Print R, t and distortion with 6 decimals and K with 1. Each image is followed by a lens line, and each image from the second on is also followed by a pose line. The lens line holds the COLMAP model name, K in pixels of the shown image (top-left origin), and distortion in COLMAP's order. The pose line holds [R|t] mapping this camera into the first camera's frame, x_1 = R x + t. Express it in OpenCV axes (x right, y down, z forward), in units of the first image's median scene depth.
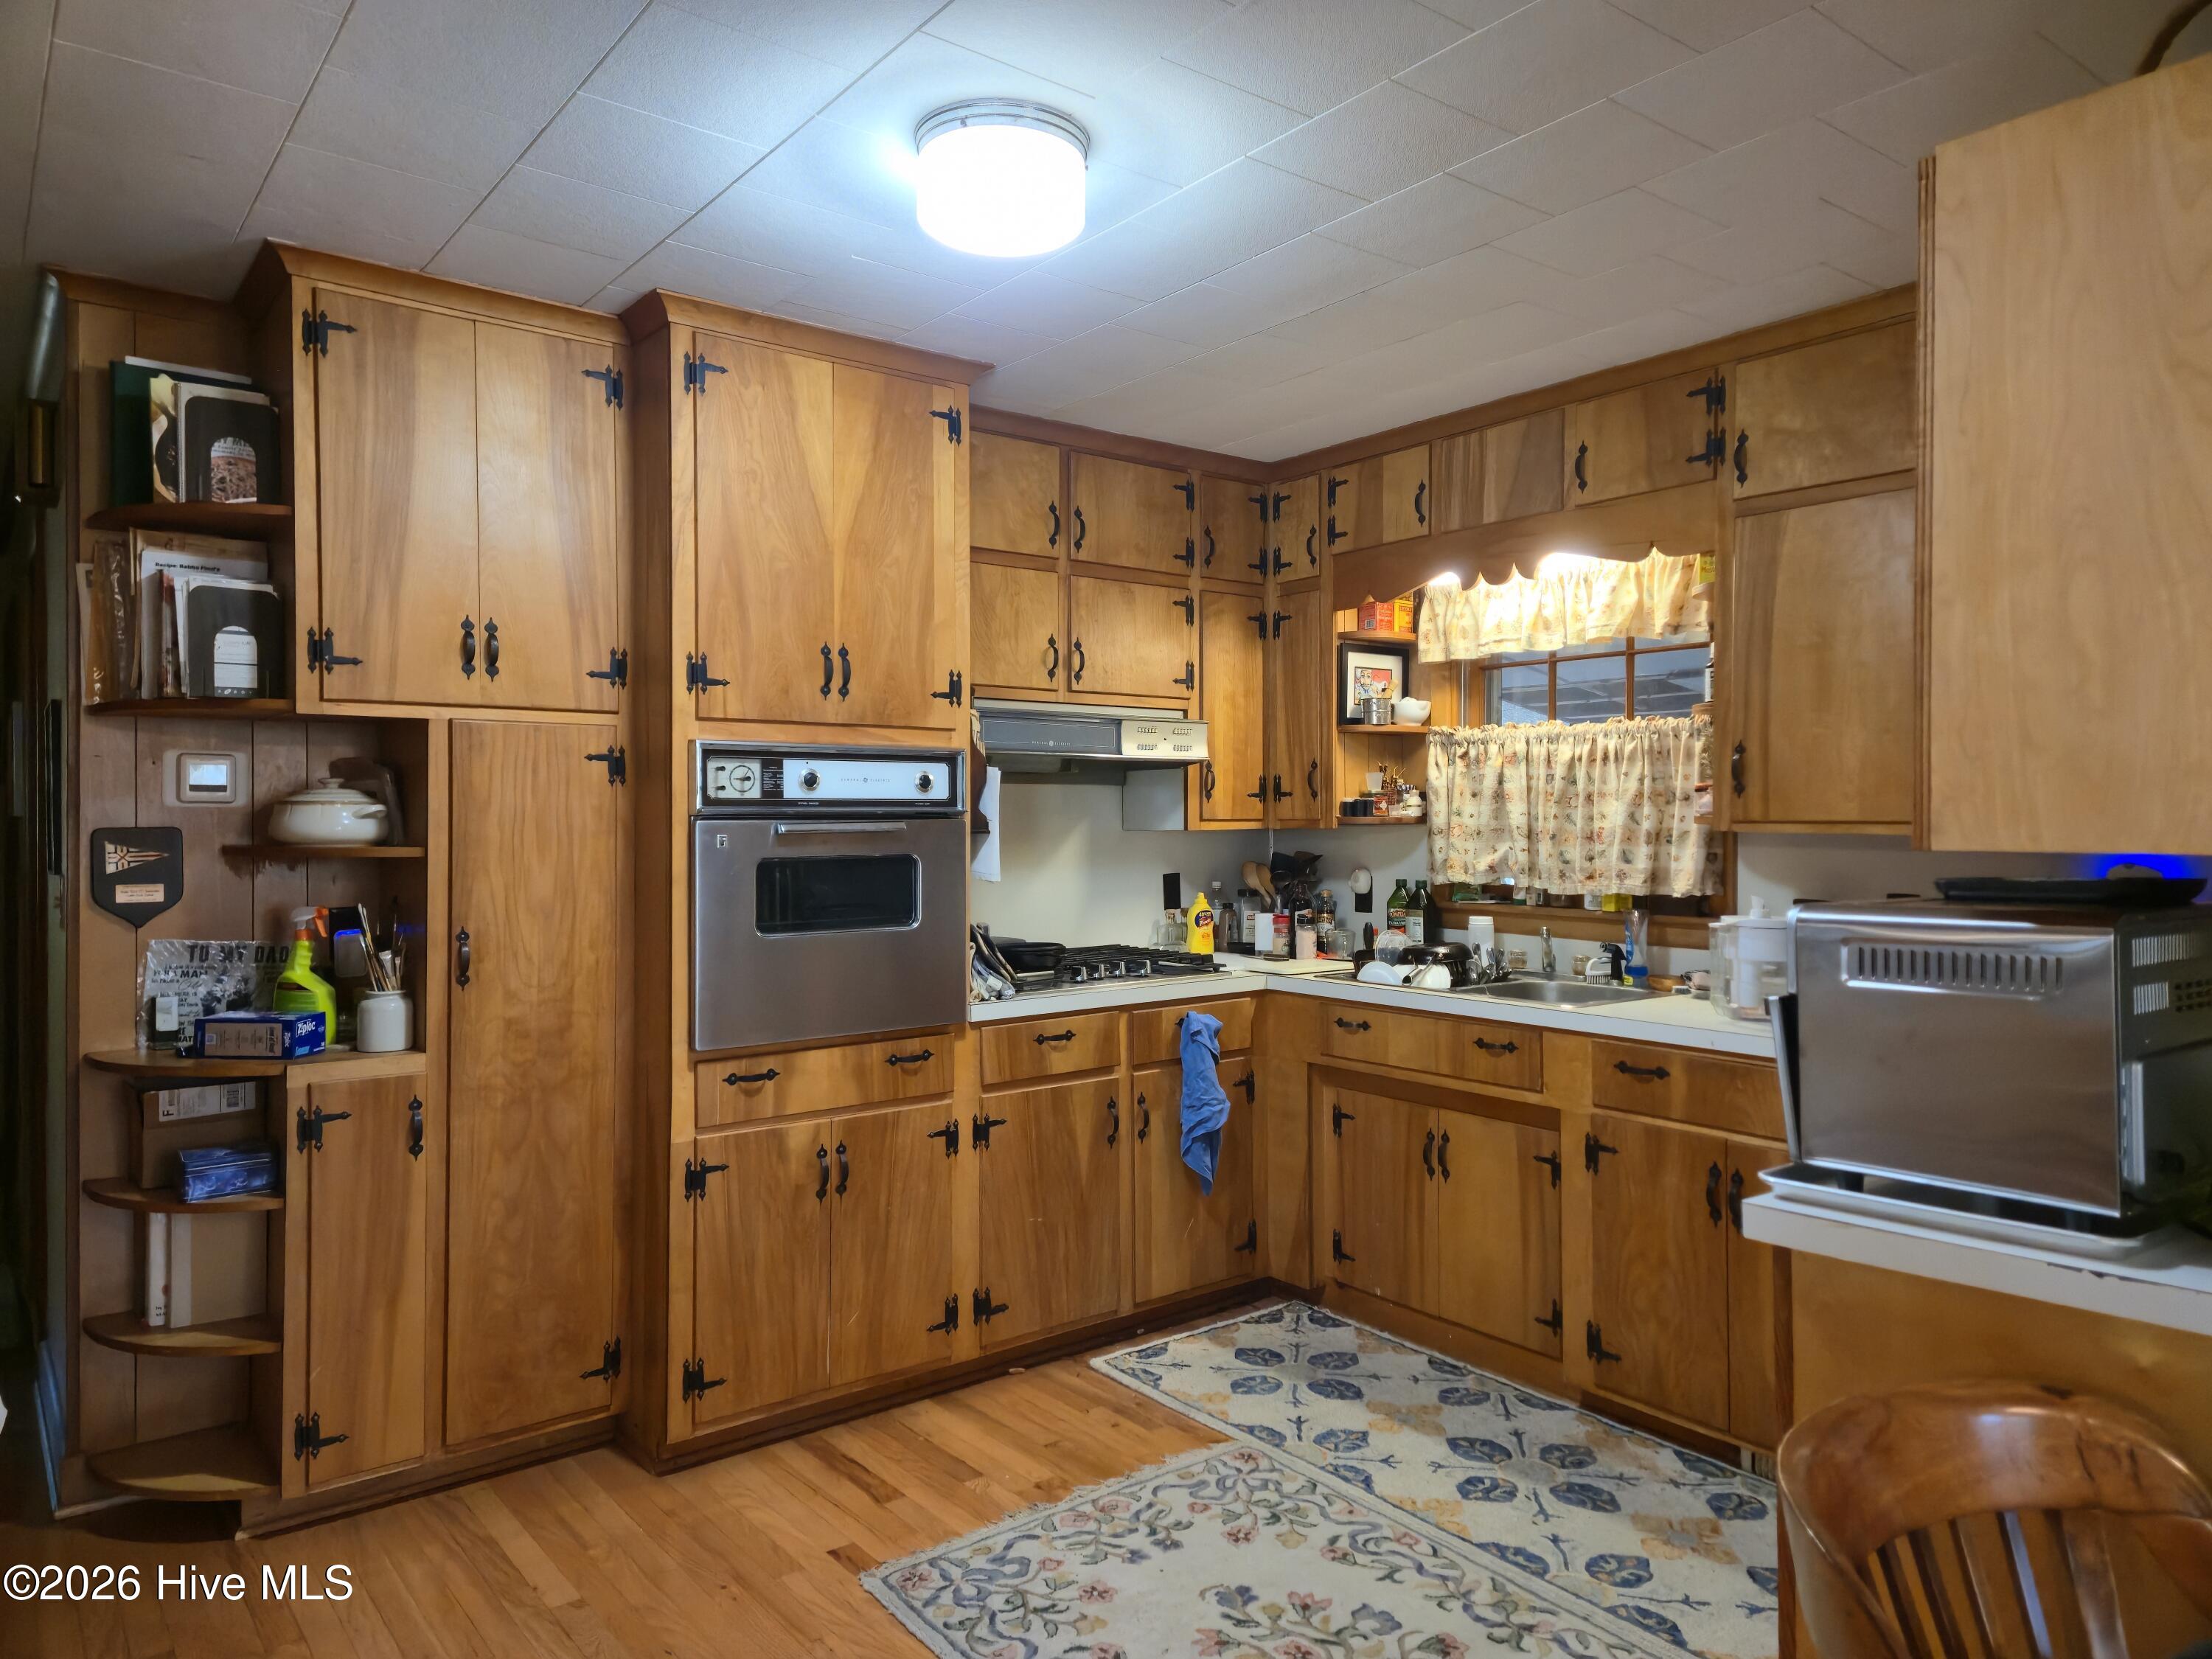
lens RADIAL K [[1466.2, 0, 1109.3], [0, 1466.2, 814.1], [0, 0, 1]] dist [0.084465, -0.070231]
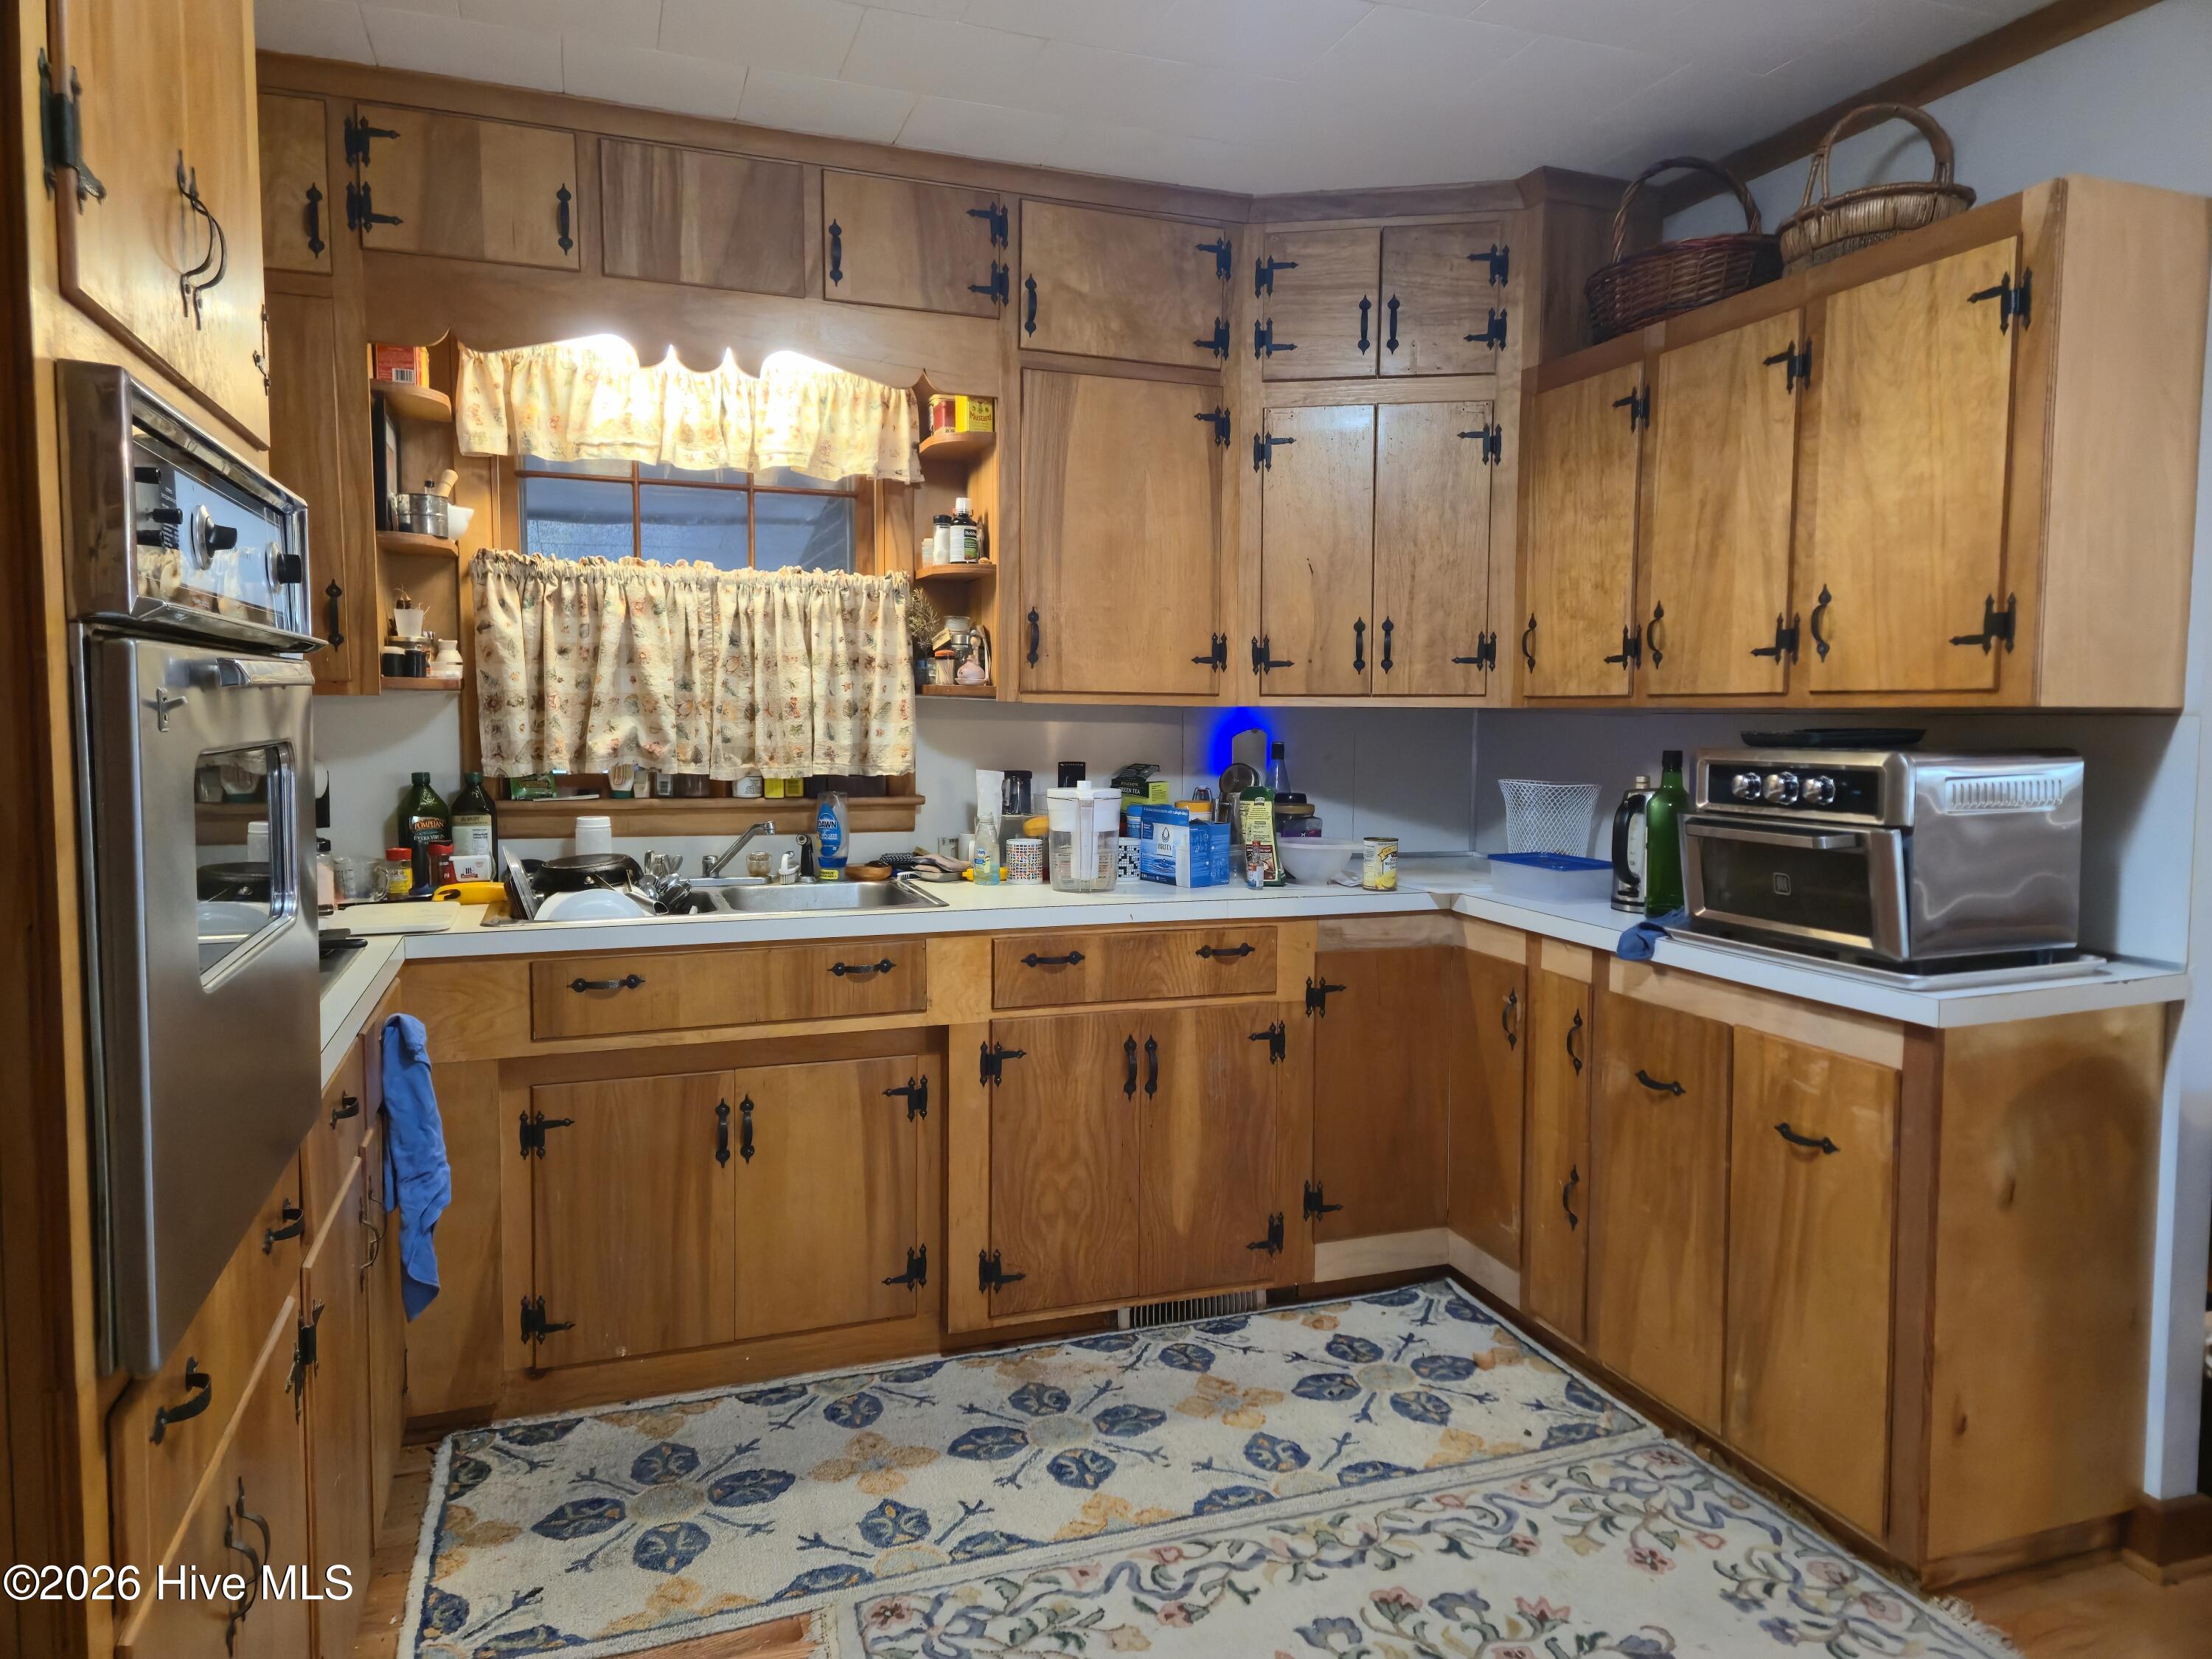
lens RADIAL K [[1466.2, 0, 1109.3], [0, 1466.2, 814.1], [0, 0, 1]] dist [0.084465, -0.070231]
pose [[0.299631, -0.063932, 0.951911, -0.474706], [-0.008120, 0.997545, 0.069553, 0.017371], [-0.954020, -0.028569, 0.298377, 0.665126]]
